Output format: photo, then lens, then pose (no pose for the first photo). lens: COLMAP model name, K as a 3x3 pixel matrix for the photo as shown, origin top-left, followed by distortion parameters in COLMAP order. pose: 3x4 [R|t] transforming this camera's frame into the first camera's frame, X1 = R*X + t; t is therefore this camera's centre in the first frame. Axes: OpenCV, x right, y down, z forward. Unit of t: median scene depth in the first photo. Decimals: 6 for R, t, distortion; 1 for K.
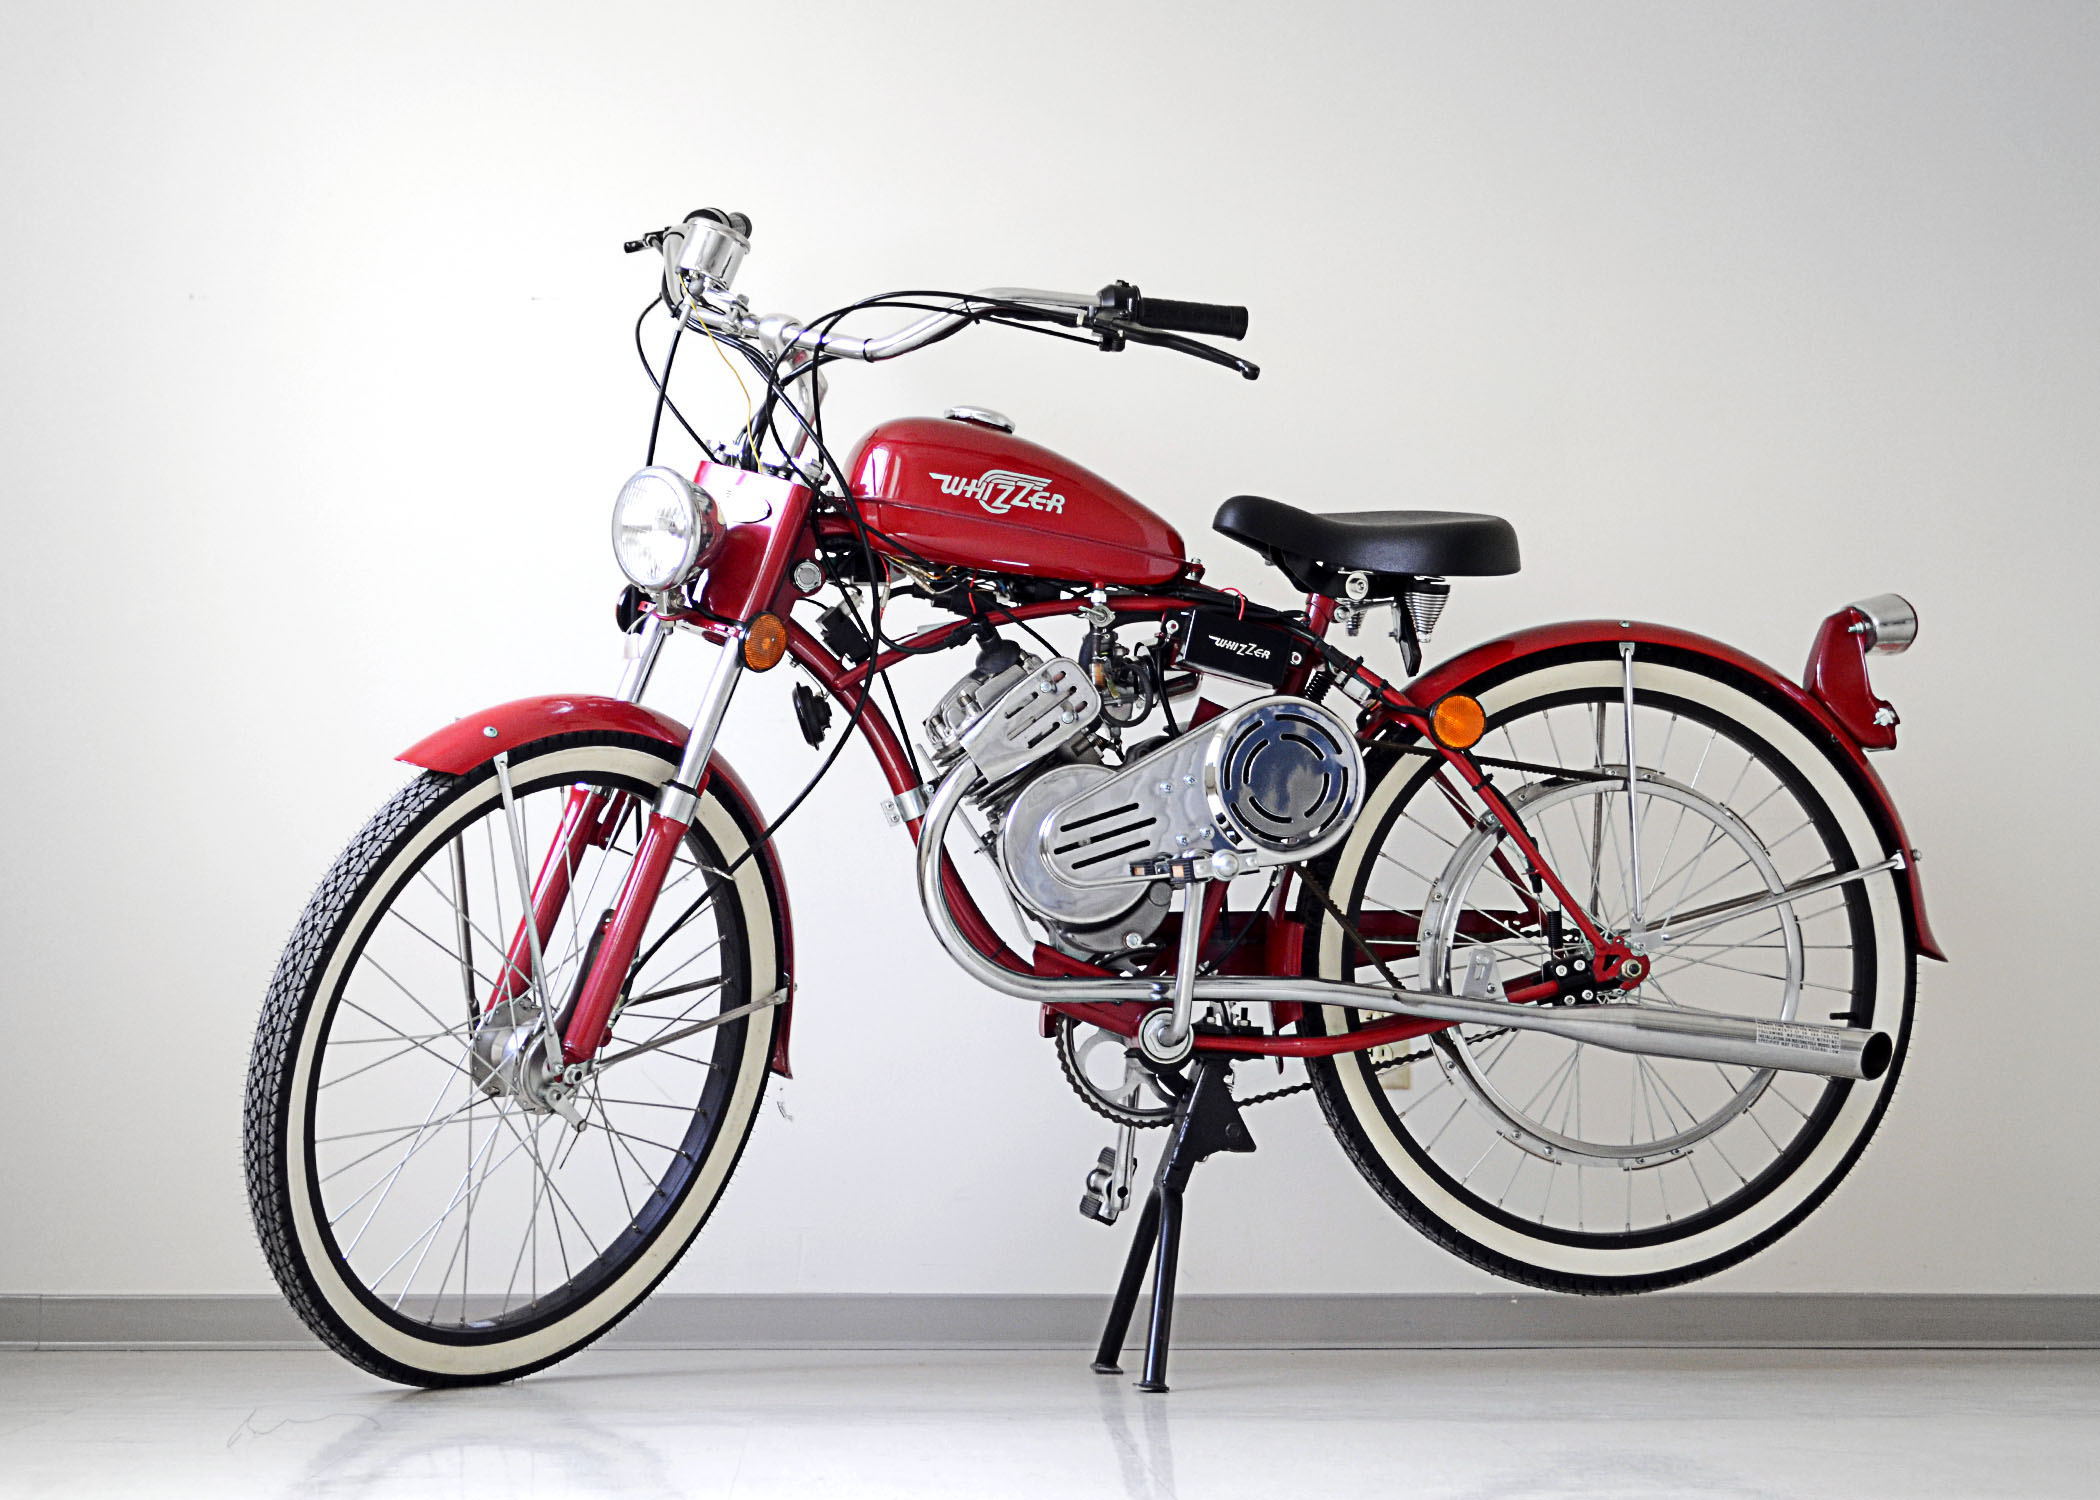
lens RADIAL K [[3888.6, 0, 961.2], [0, 3888.6, 749.6], [0, 0, 1]] dist [-0.000656, -0.011178]
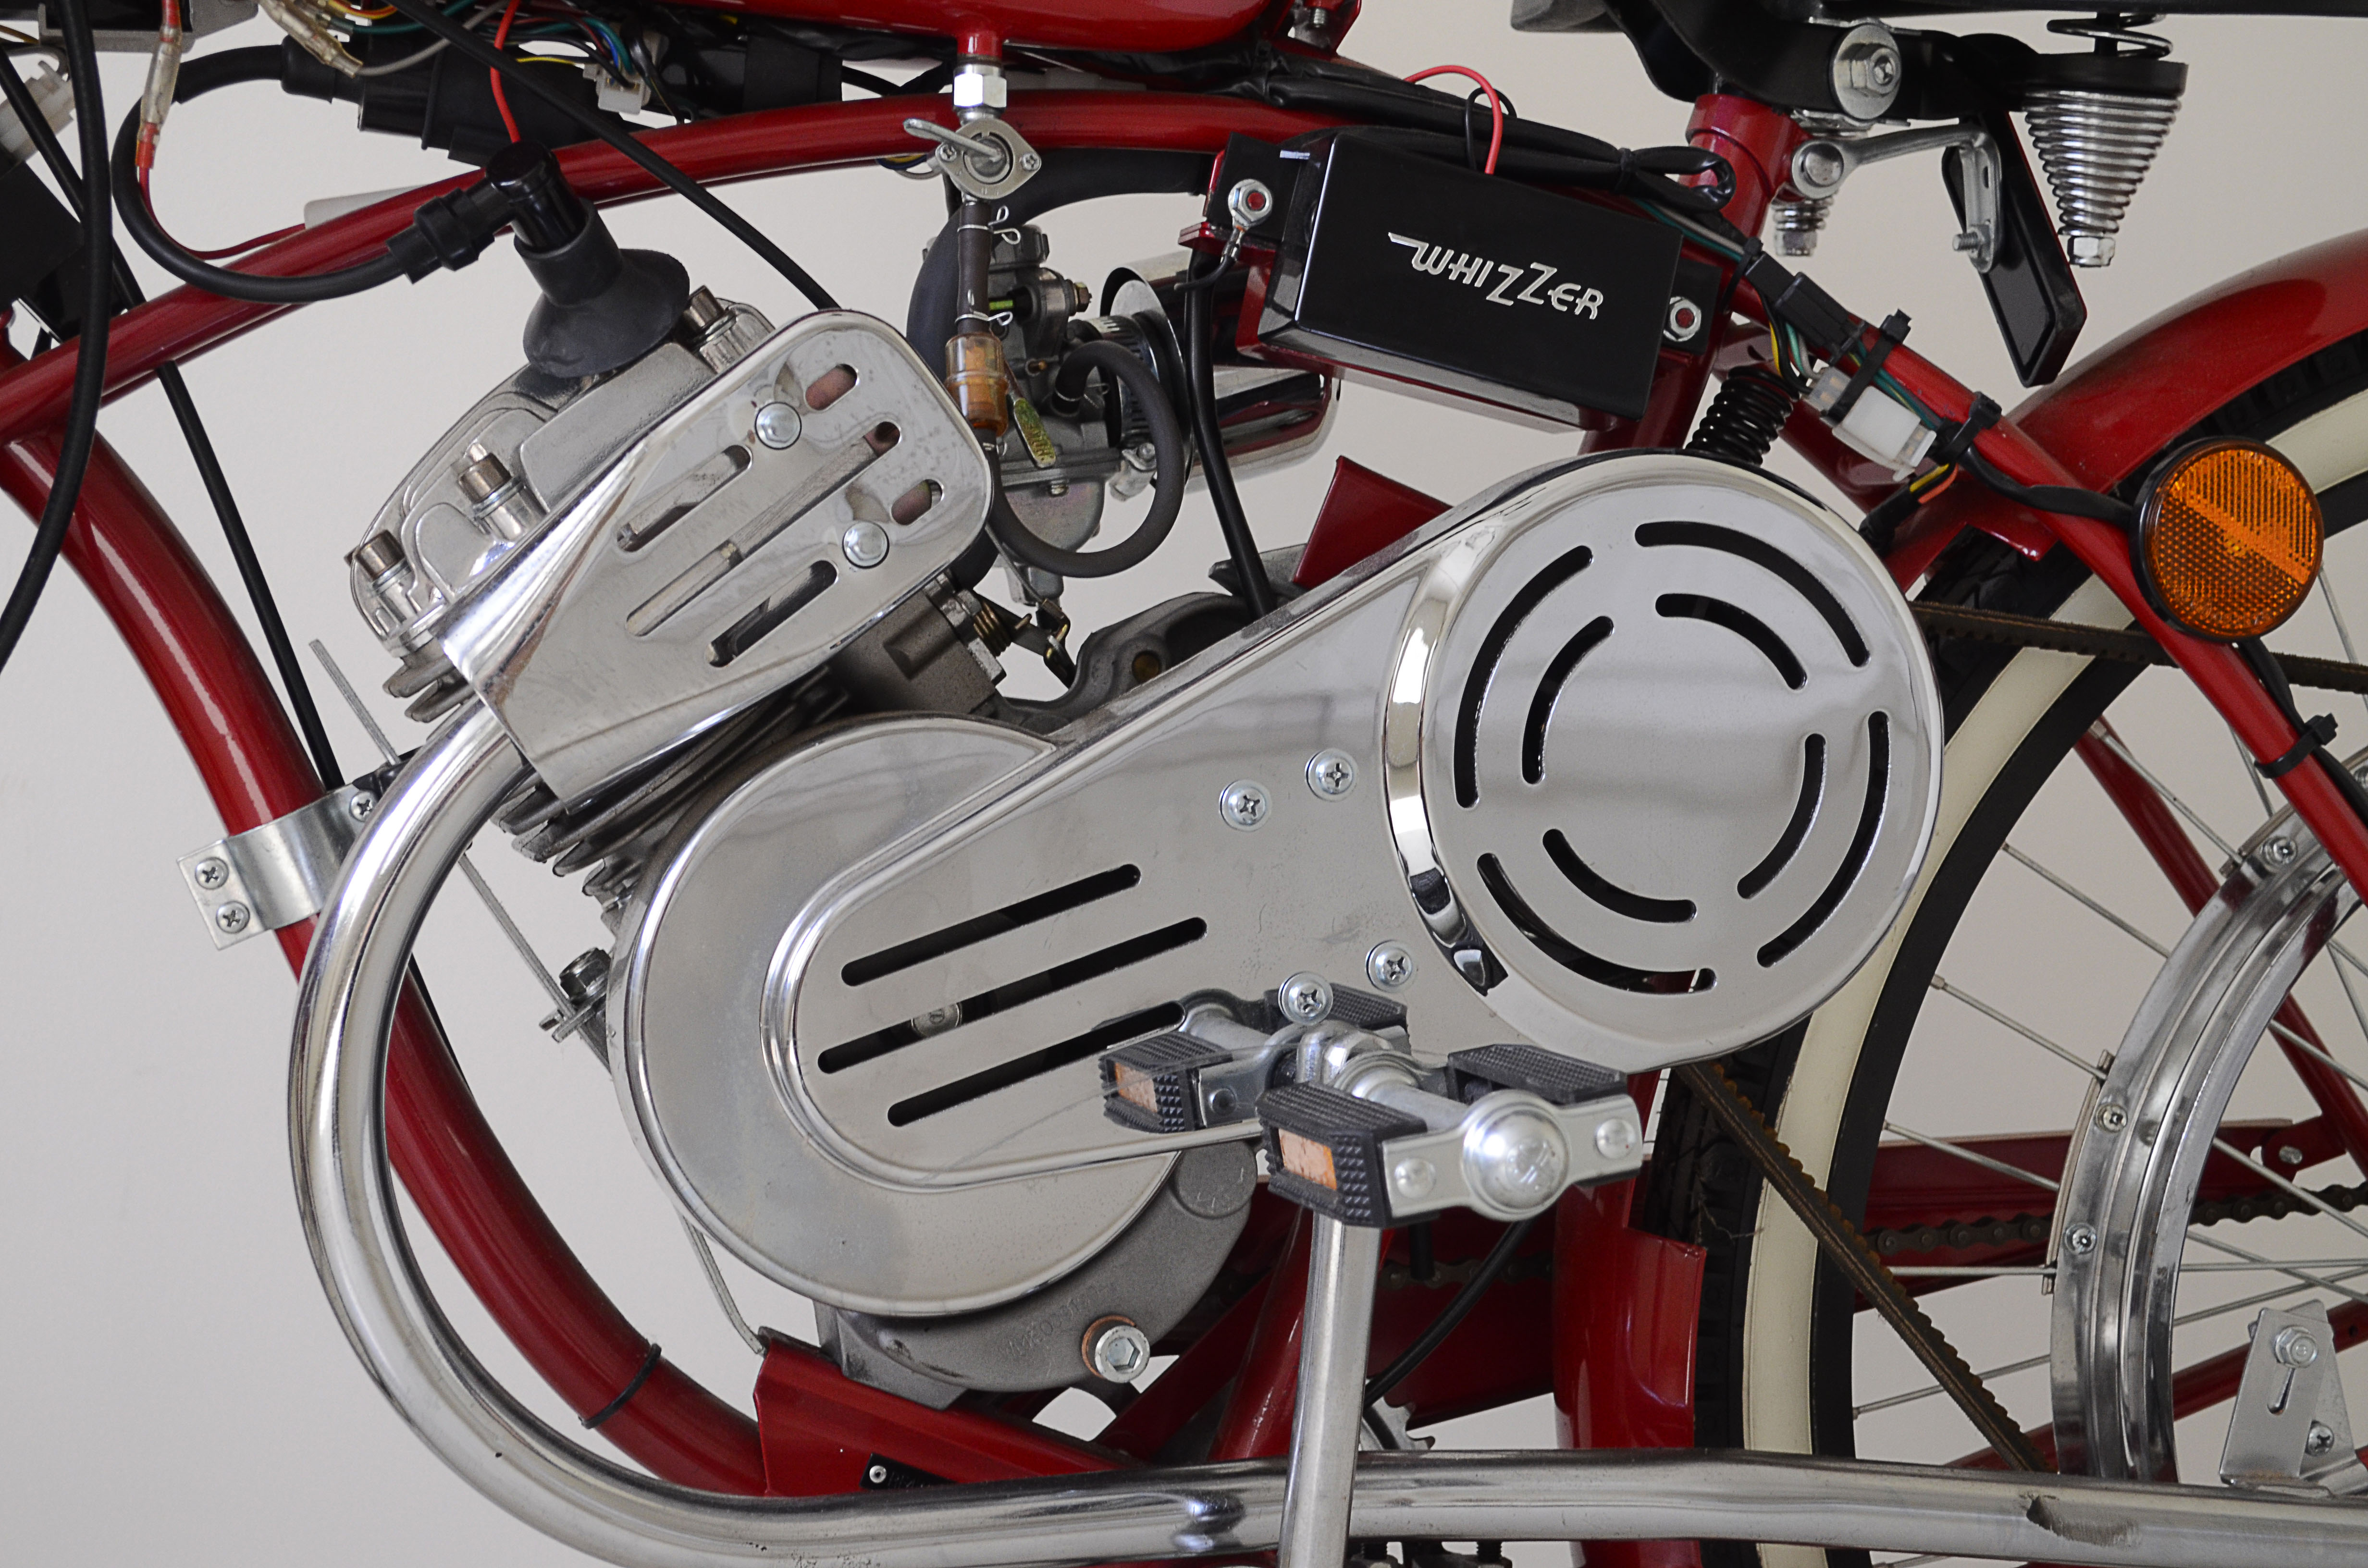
lens RADIAL K [[3703.0, 0, 1184.0], [0, 3703.0, 784.0], [0, 0, 1]] dist [-0.009862, -0.045686]
pose [[0.995843, -0.013599, 0.090064, 0.025622], [0.006136, 0.996562, 0.082620, -0.012339], [-0.090878, -0.081724, 0.992503, 0.737920]]
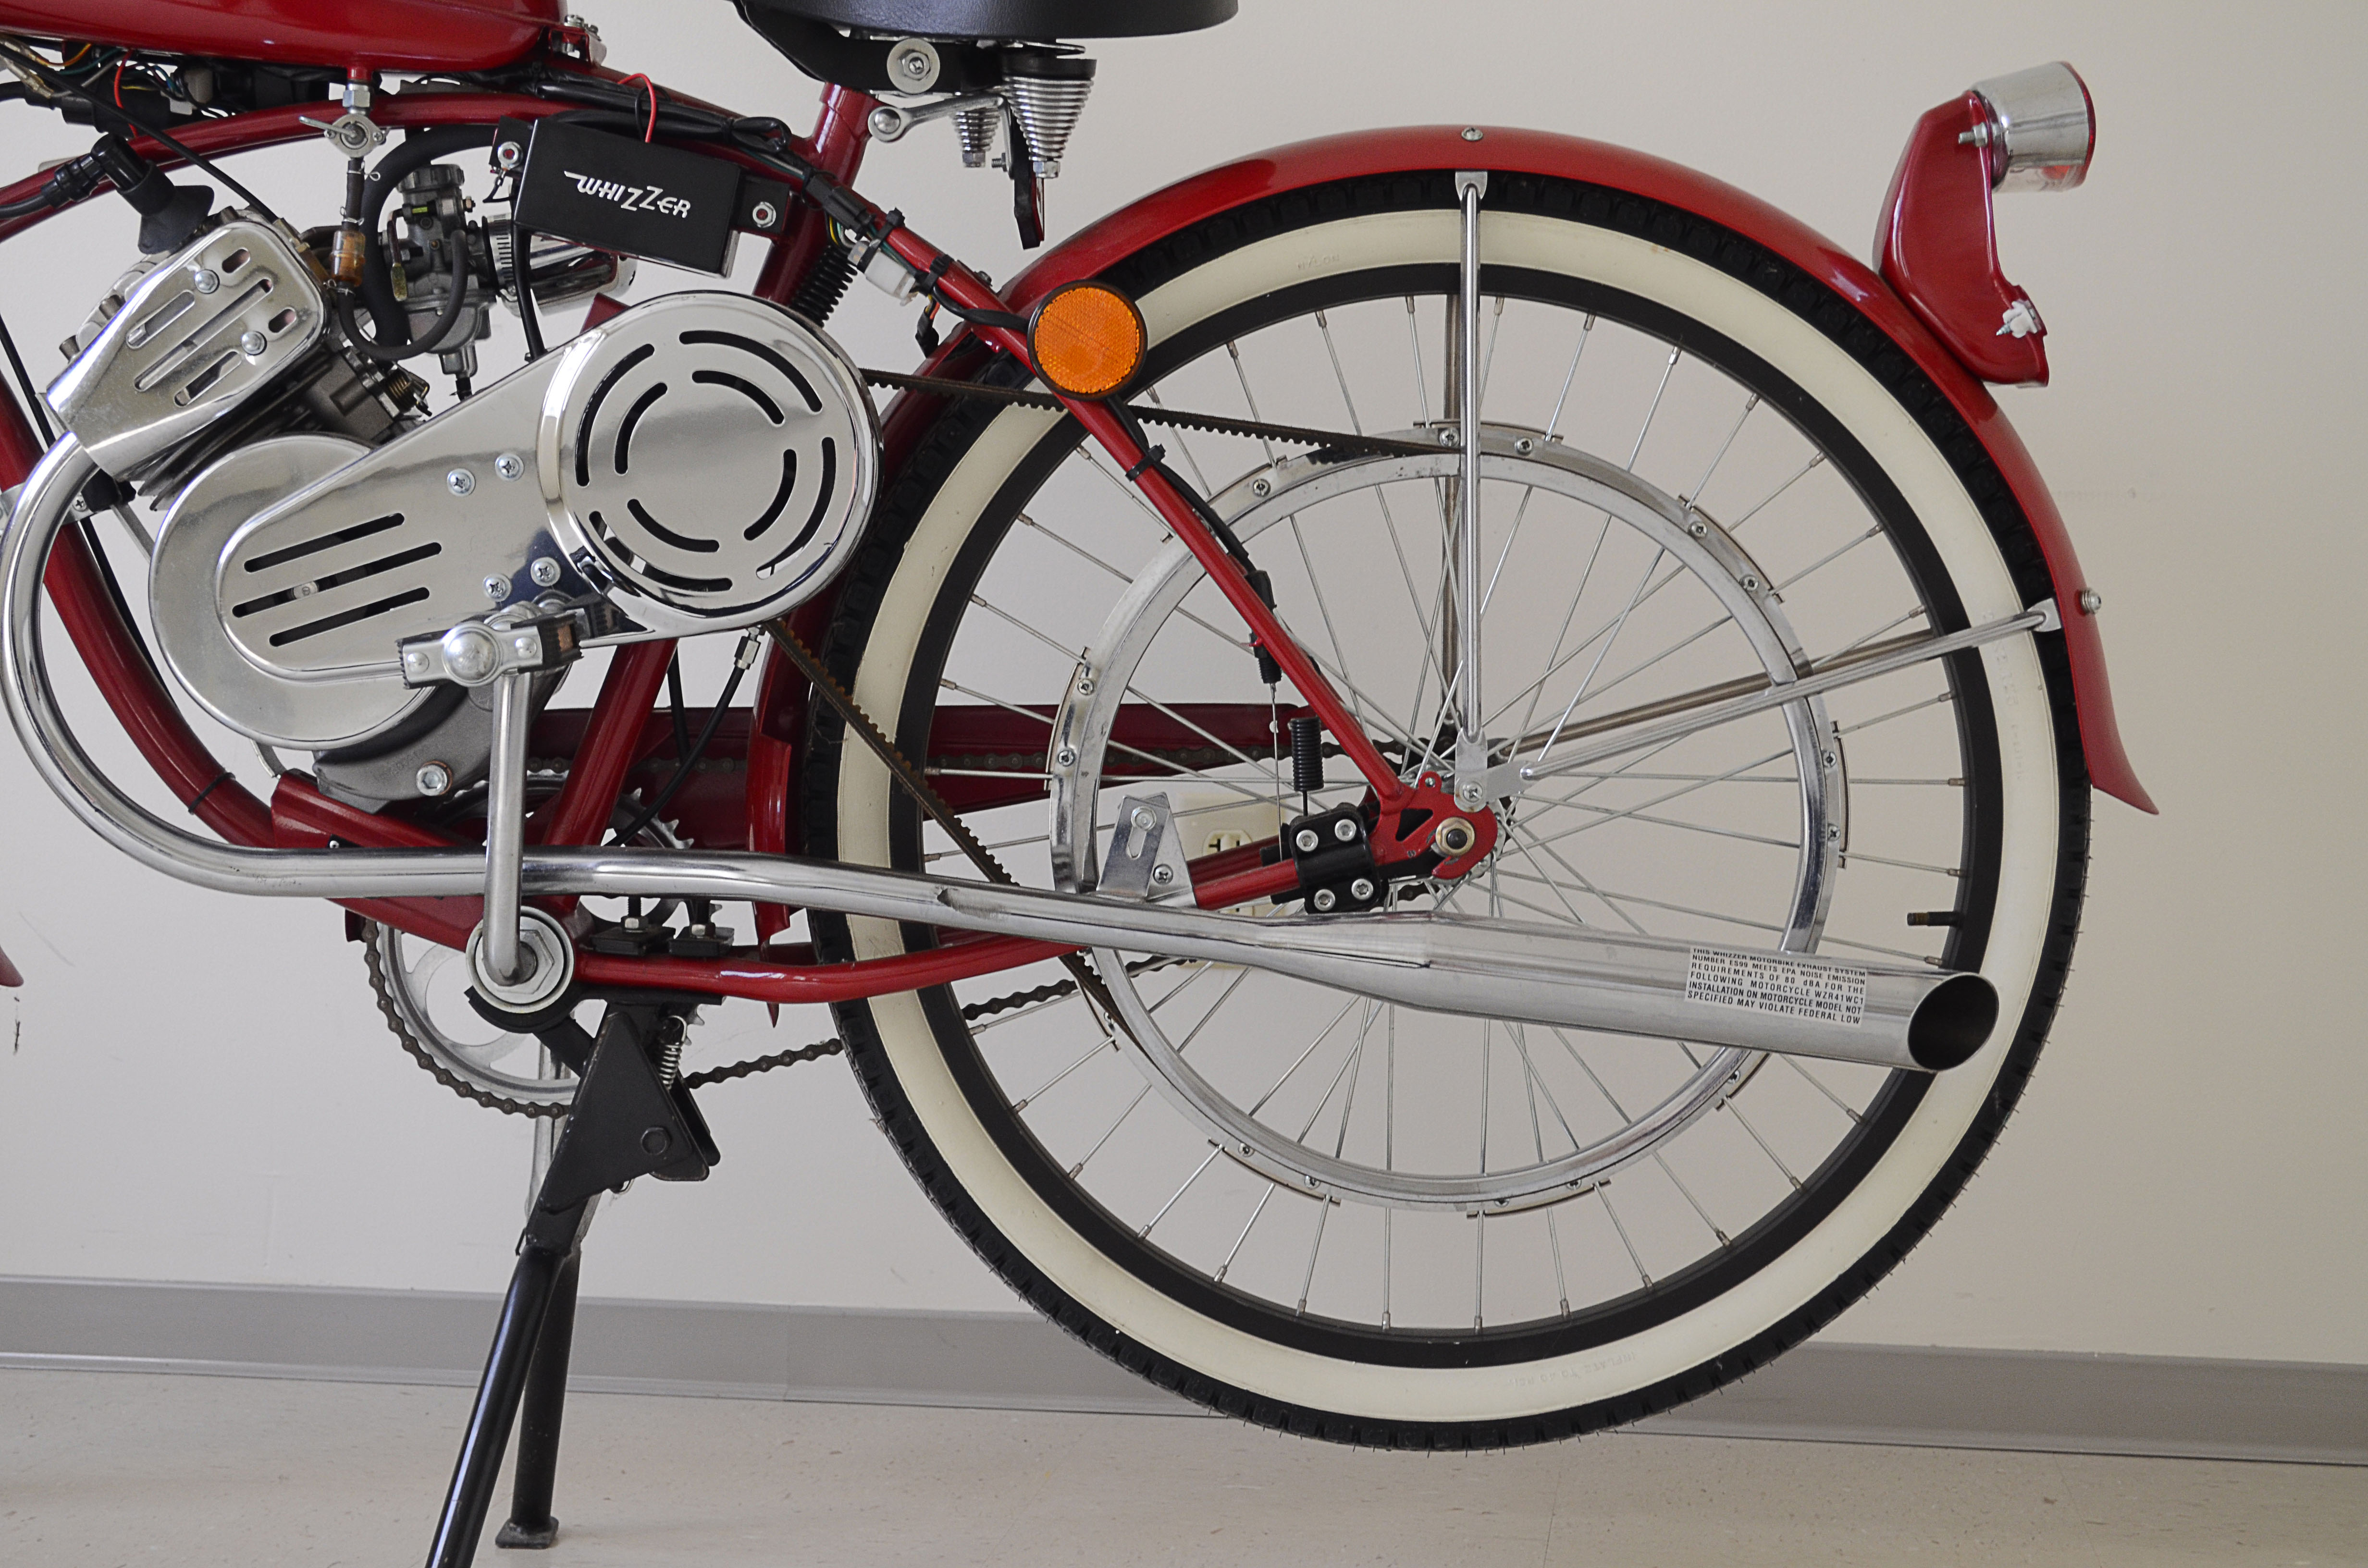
lens RADIAL K [[3703.0, 0, 1184.0], [0, 3703.0, 784.0], [0, 0, 1]] dist [-0.009862, -0.045686]
pose [[0.983775, 0.015192, -0.178762, 0.226067], [0.009476, 0.990617, 0.136338, -0.015447], [0.179156, -0.135820, 0.974400, 0.540829]]
